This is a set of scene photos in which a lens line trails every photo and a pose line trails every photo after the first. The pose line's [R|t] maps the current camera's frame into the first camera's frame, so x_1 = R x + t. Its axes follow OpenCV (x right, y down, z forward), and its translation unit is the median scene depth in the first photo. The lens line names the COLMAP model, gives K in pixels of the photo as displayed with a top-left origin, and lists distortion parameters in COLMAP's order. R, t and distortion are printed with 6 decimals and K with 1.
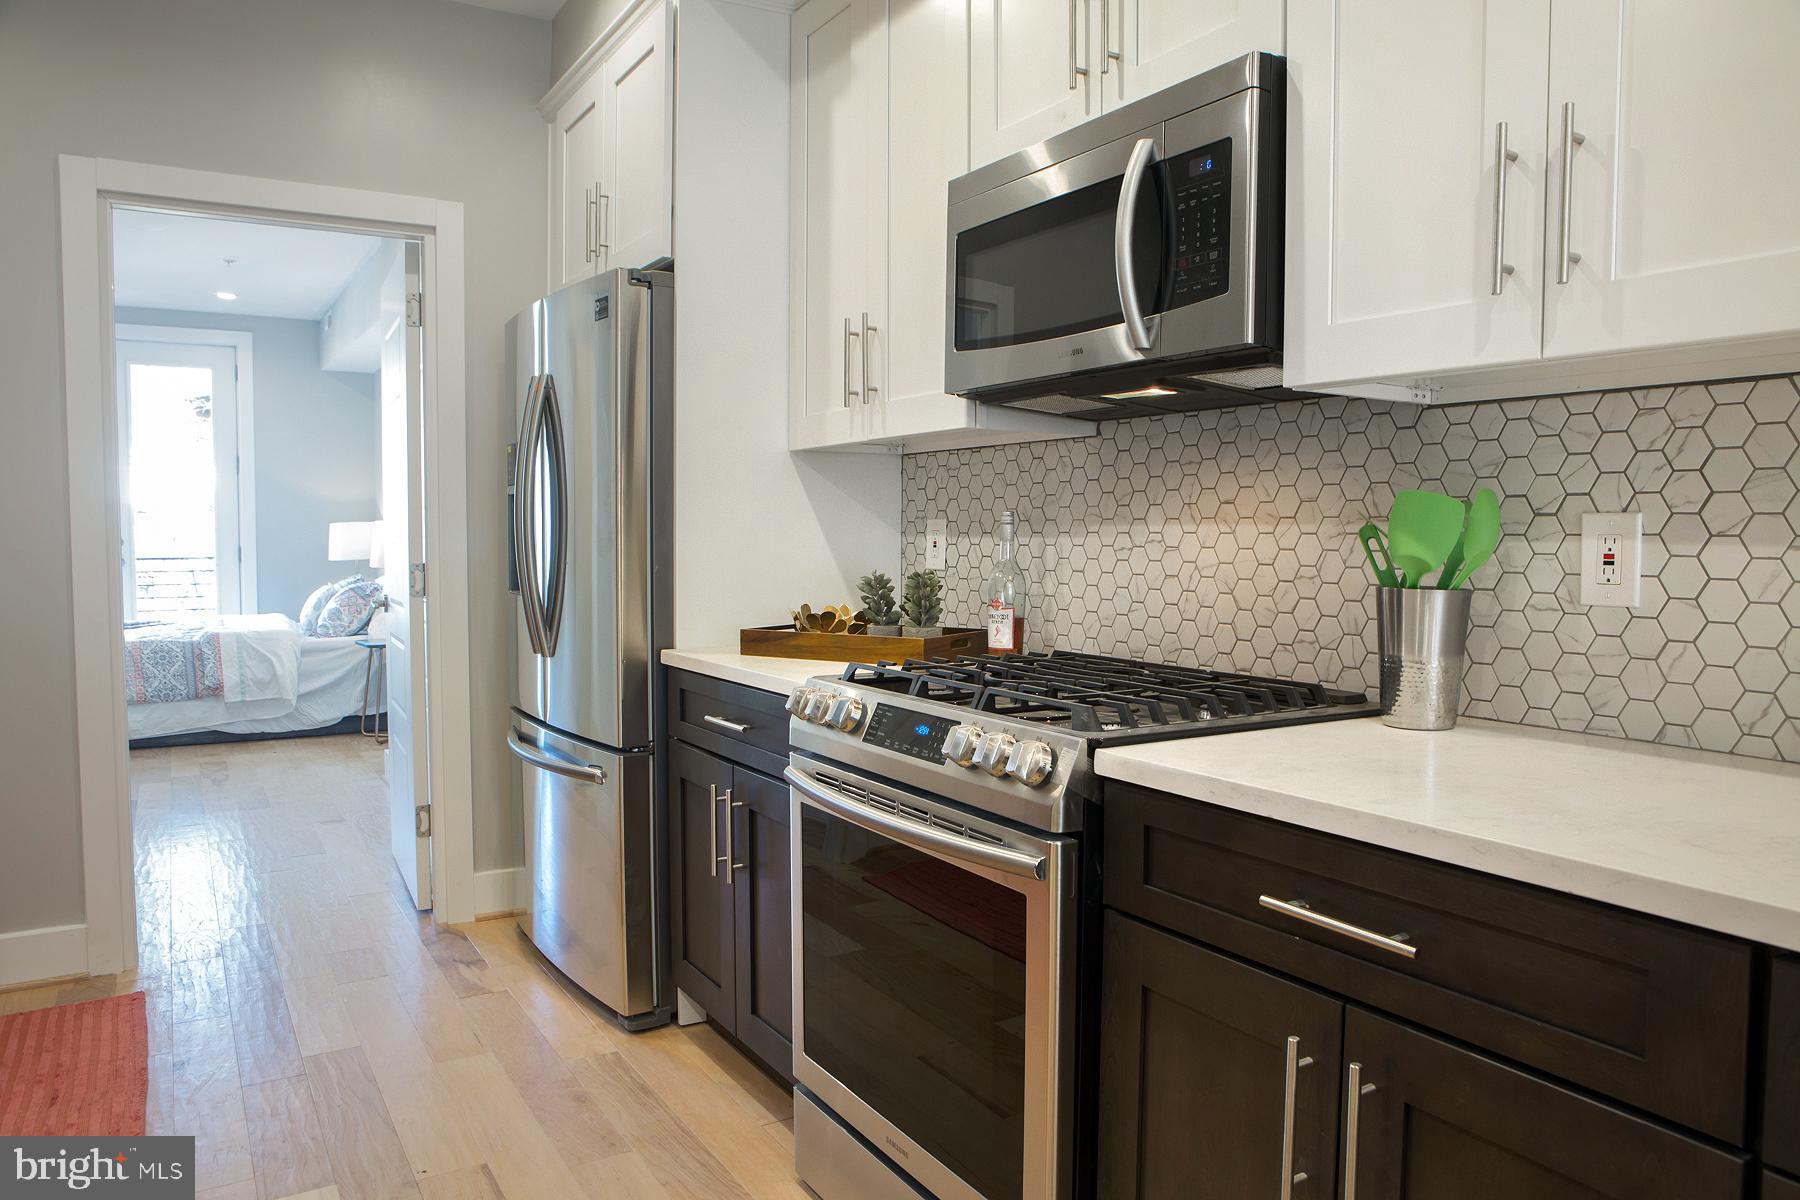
lens RADIAL K [[1238.3, 0, 908.9], [0, 1238.3, 605.4], [0, 0, 1]] dist [-0.101193, 0.075571]
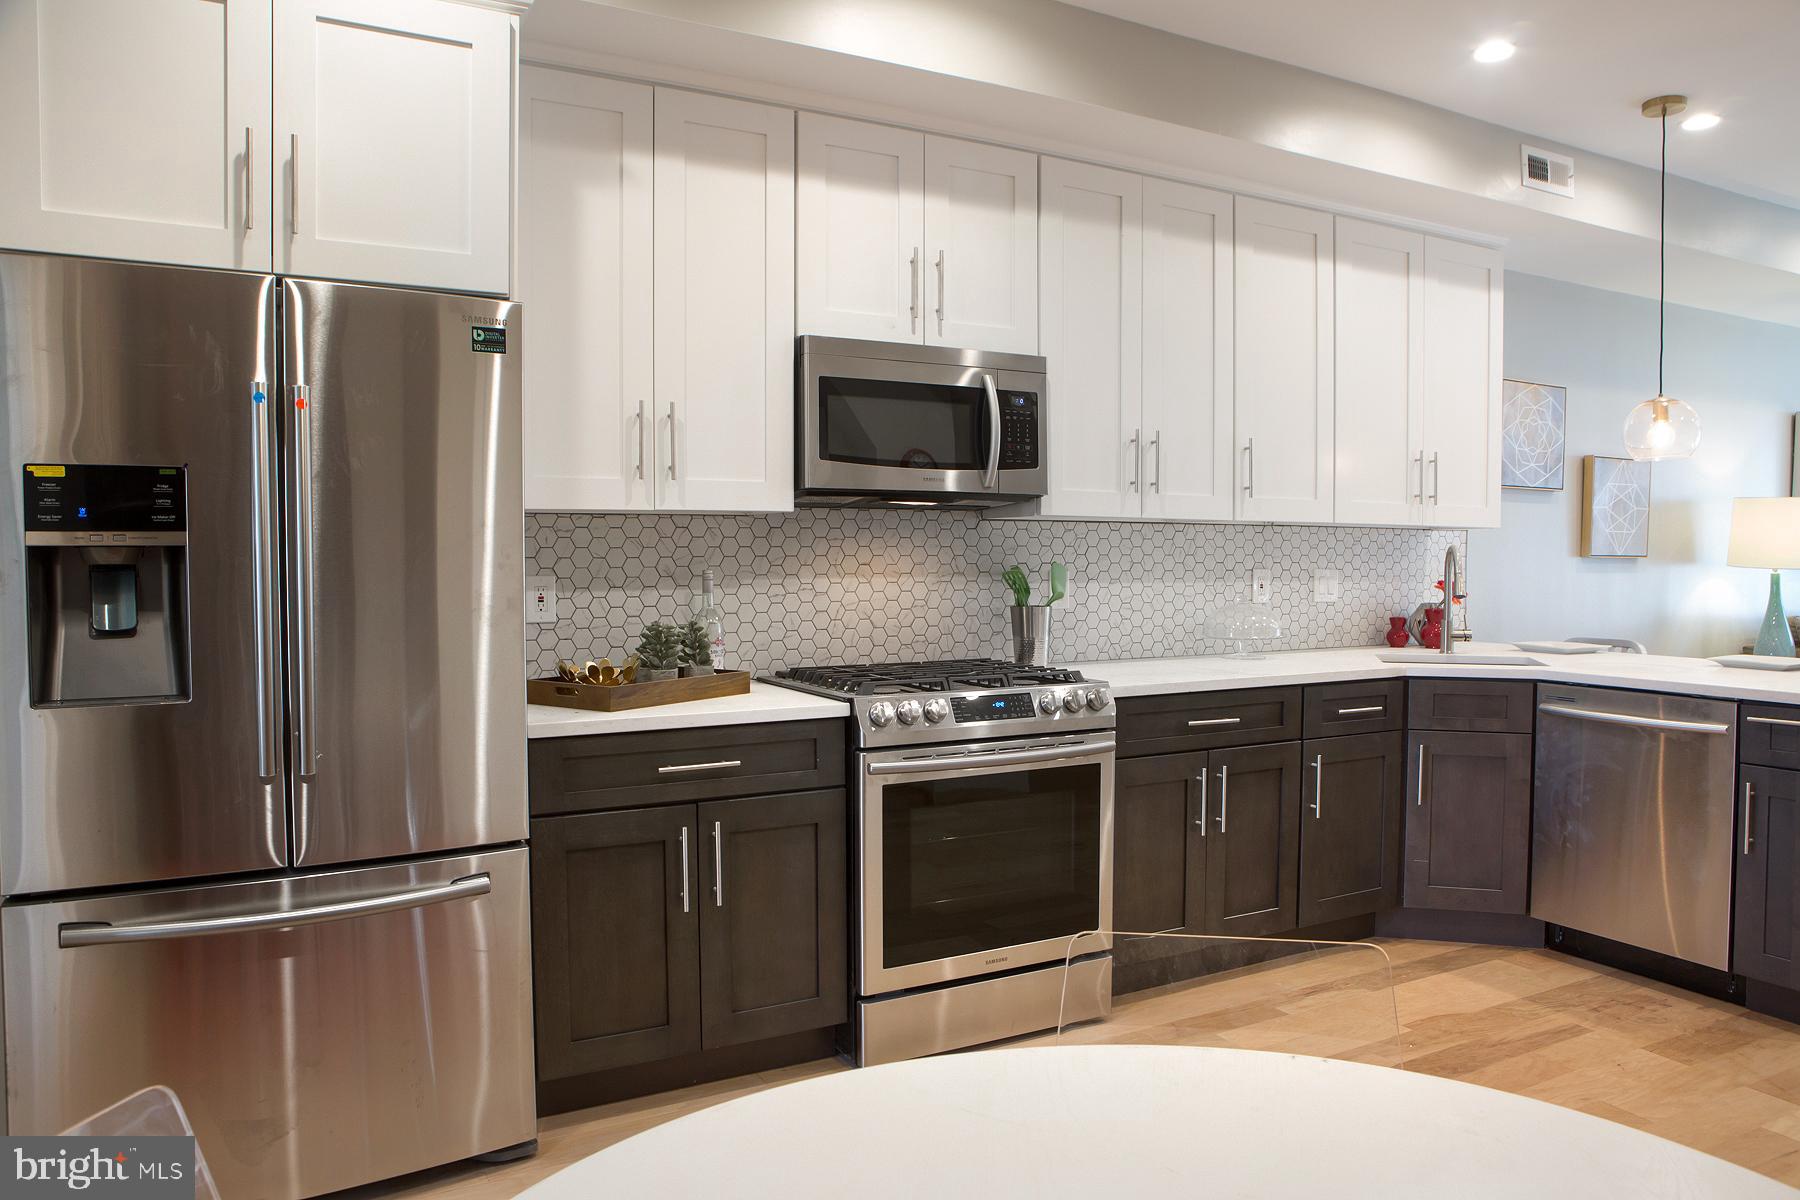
lens RADIAL K [[1245.2, 0, 923.1], [0, 1245.2, 601.1], [0, 0, 1]] dist [-0.099062, 0.091670]
pose [[0.042758, -0.041762, 0.998212, -1.385254], [0.060052, 0.997427, 0.039157, -0.093194], [-0.997279, 0.058271, 0.045156, 0.829136]]
